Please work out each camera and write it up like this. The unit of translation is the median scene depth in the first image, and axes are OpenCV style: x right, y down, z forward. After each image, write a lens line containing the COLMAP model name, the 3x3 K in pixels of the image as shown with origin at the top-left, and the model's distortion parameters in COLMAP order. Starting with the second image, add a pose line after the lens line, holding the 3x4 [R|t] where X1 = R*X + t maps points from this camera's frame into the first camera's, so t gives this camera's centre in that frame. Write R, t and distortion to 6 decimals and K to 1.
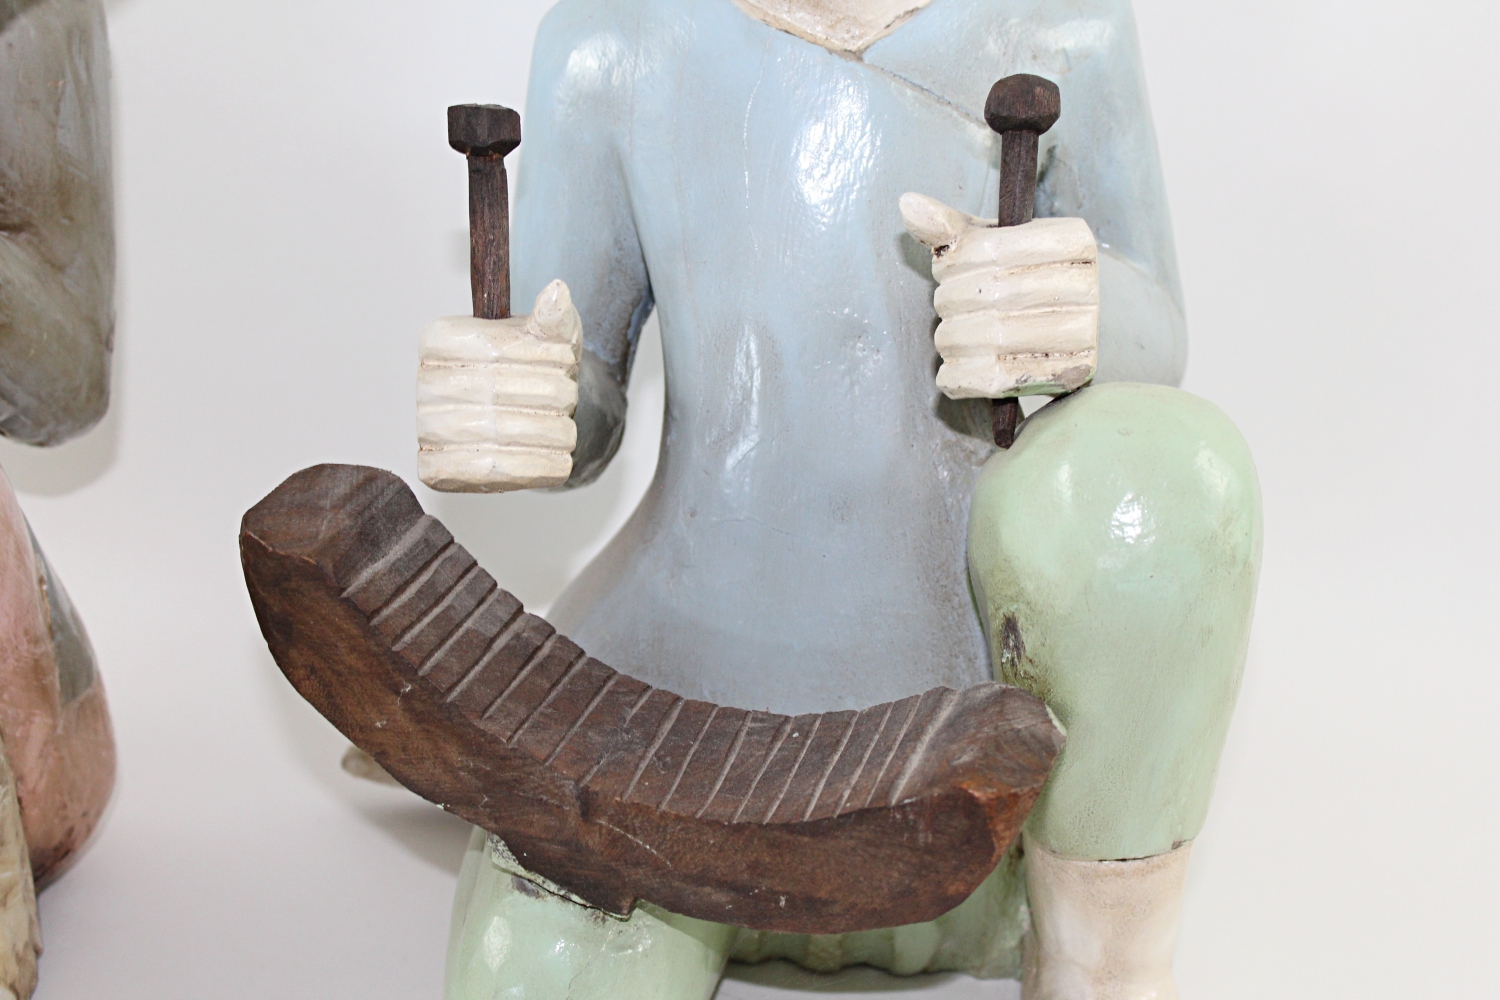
lens RADIAL K [[2446.8, 0, 749.8], [0, 2446.8, 497.4], [0, 0, 1]] dist [0.016024, 0.000000]
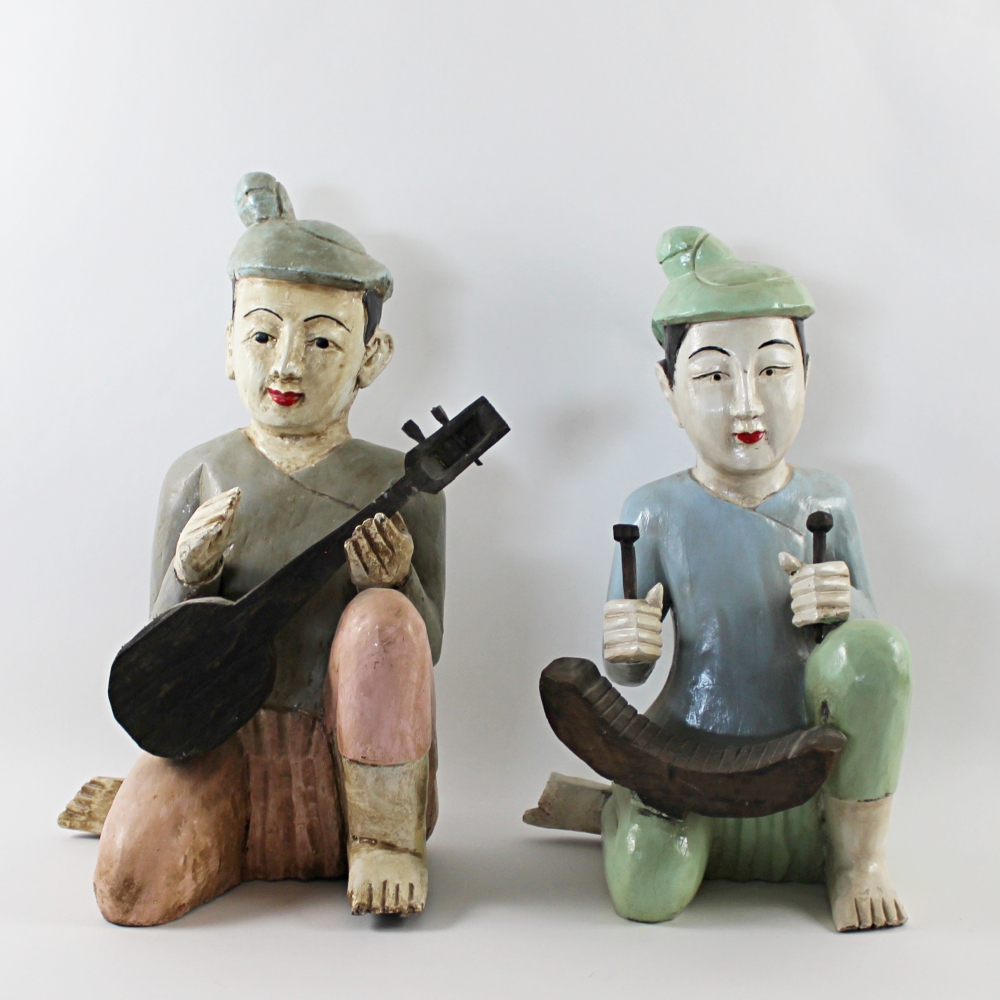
lens RADIAL K [[1723.2, 0, 500.5], [0, 1723.2, 502.0], [0, 0, 1]] dist [-0.109563, 0.000000]
pose [[0.999800, -0.008639, -0.018054, -0.217945], [0.004289, 0.973579, -0.228309, 0.264022], [0.019549, 0.228186, 0.973421, -0.926211]]
